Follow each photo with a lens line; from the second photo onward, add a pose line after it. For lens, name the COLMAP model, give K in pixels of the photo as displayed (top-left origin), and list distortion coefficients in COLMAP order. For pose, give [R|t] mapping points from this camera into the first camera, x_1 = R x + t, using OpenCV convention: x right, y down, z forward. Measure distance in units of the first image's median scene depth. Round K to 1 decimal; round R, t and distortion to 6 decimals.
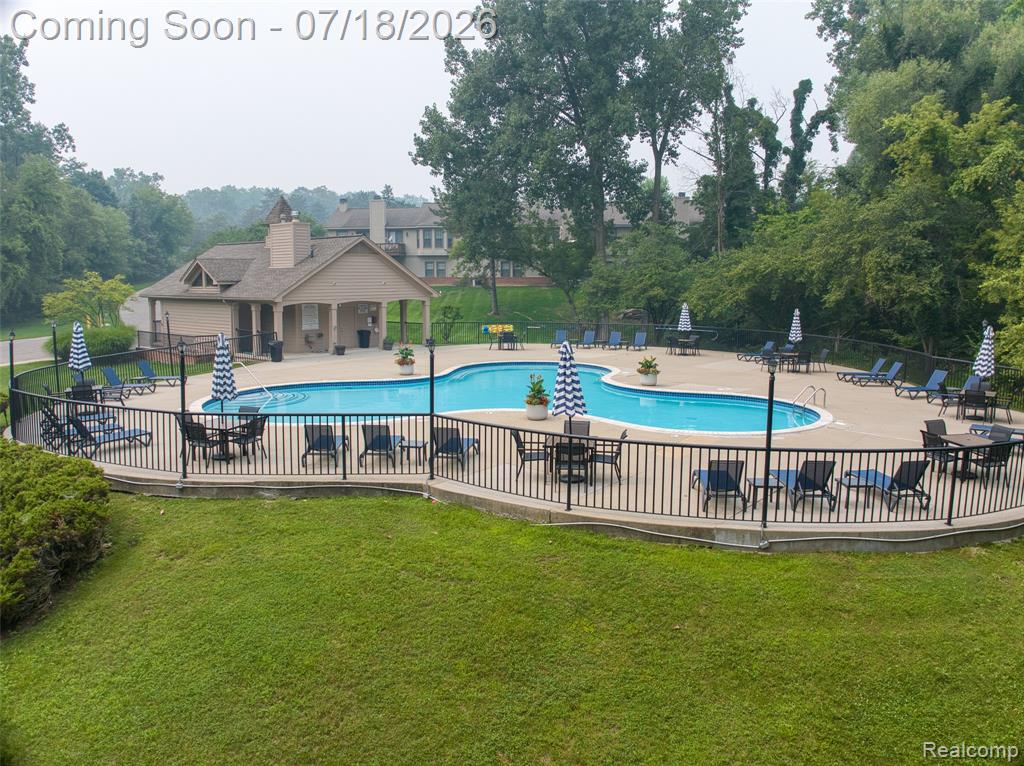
lens RADIAL K [[740.4, 0, 512.0], [0, 740.4, 383.0], [0, 0, 1]] dist [-0.044304, -0.057890]
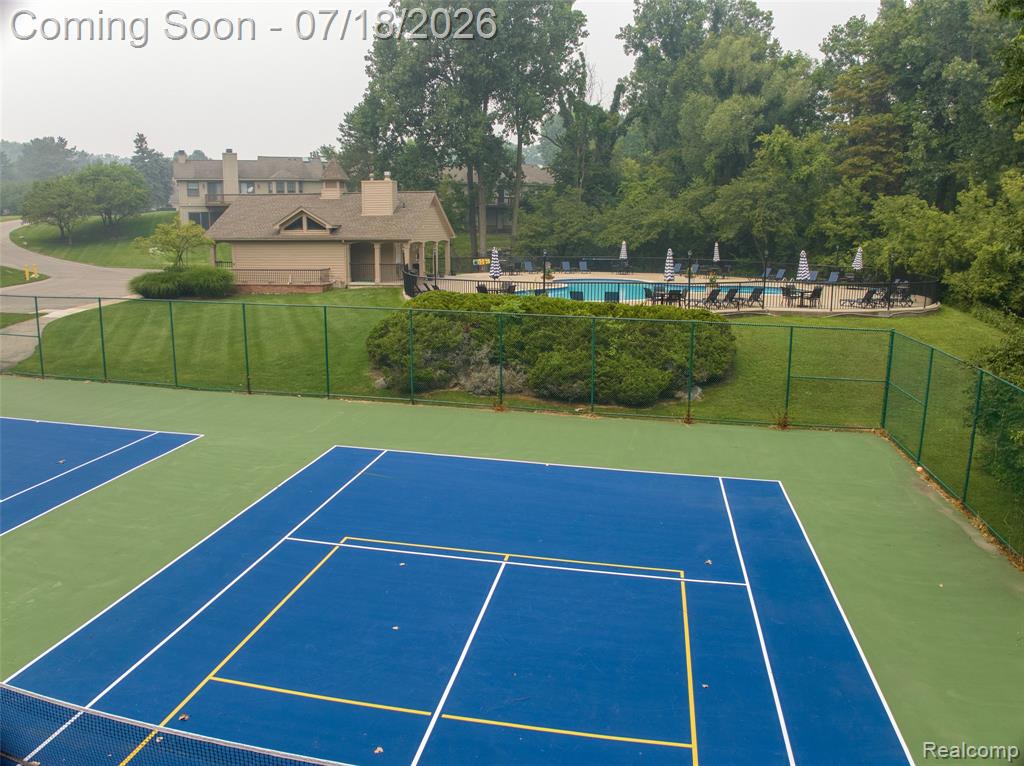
lens RADIAL K [[740.4, 0, 512.0], [0, 740.4, 383.0], [0, 0, 1]] dist [-0.044304, -0.057890]
pose [[0.885478, -0.095084, 0.454849, -0.633806], [0.064869, 0.994550, 0.081621, 0.043990], [-0.460131, -0.042768, 0.886820, -0.262515]]
